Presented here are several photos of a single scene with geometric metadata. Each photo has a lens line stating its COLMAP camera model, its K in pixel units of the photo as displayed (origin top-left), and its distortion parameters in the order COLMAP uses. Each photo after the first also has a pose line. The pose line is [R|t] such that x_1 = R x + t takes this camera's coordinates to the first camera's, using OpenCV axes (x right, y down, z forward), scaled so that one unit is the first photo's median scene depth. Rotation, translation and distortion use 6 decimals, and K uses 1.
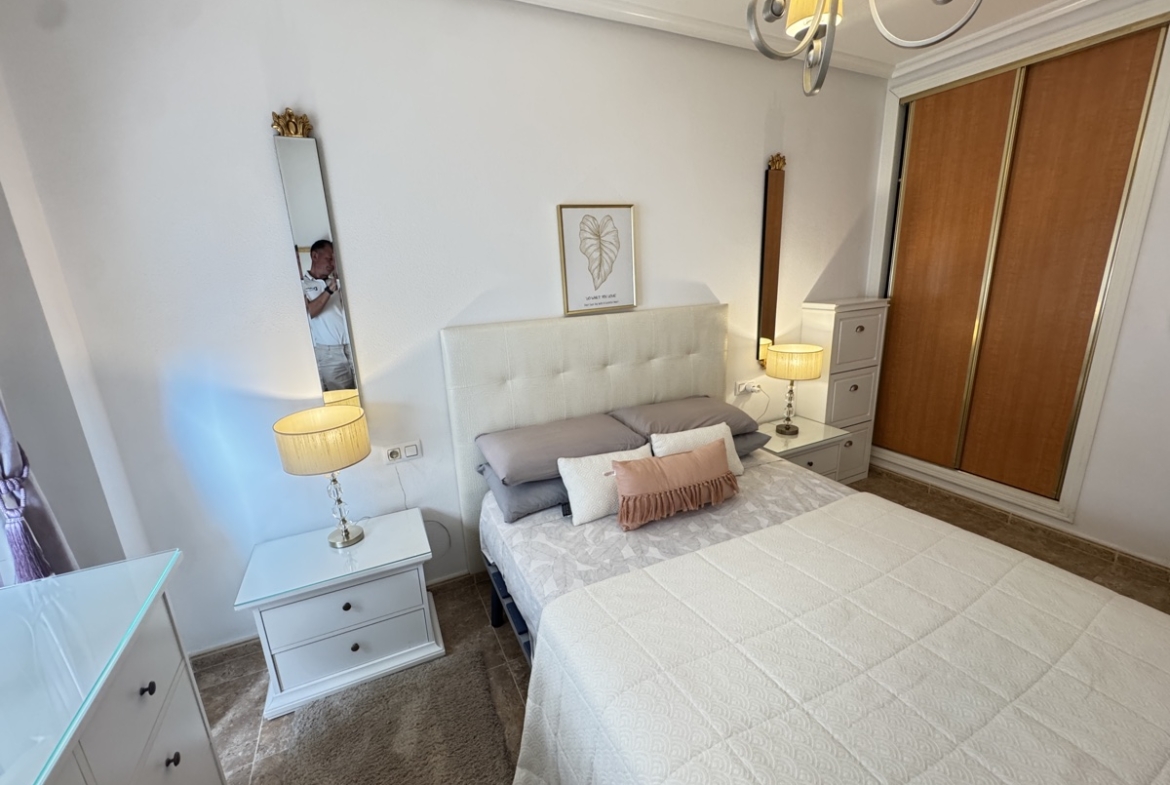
lens RADIAL K [[466.6, 0, 585.3], [0, 466.6, 390.2], [0, 0, 1]] dist [-0.004385, 0.000525]
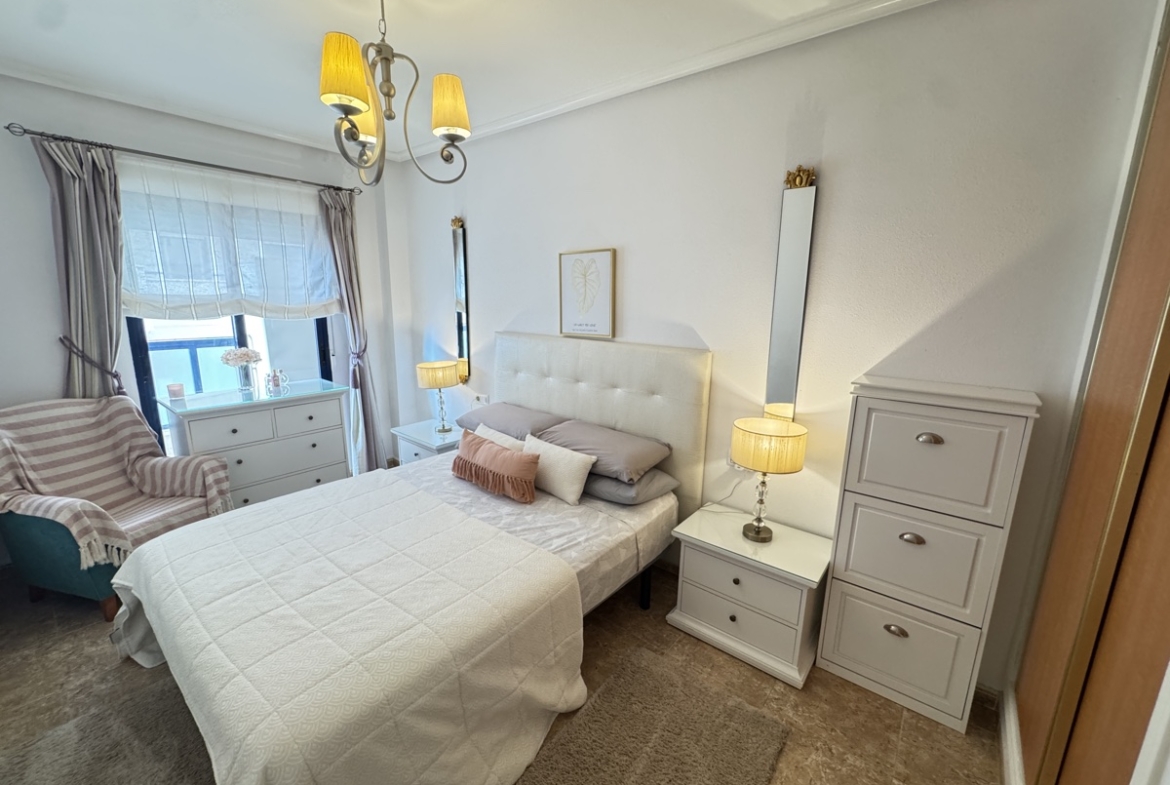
lens RADIAL K [[466.6, 0, 583.4], [0, 466.6, 392.0], [0, 0, 1]] dist [-0.004385, 0.000525]
pose [[0.423796, 0.233727, -0.875082, 1.154873], [-0.261177, 0.956630, 0.129022, -0.193849], [0.867285, 0.173872, 0.466460, 0.476152]]
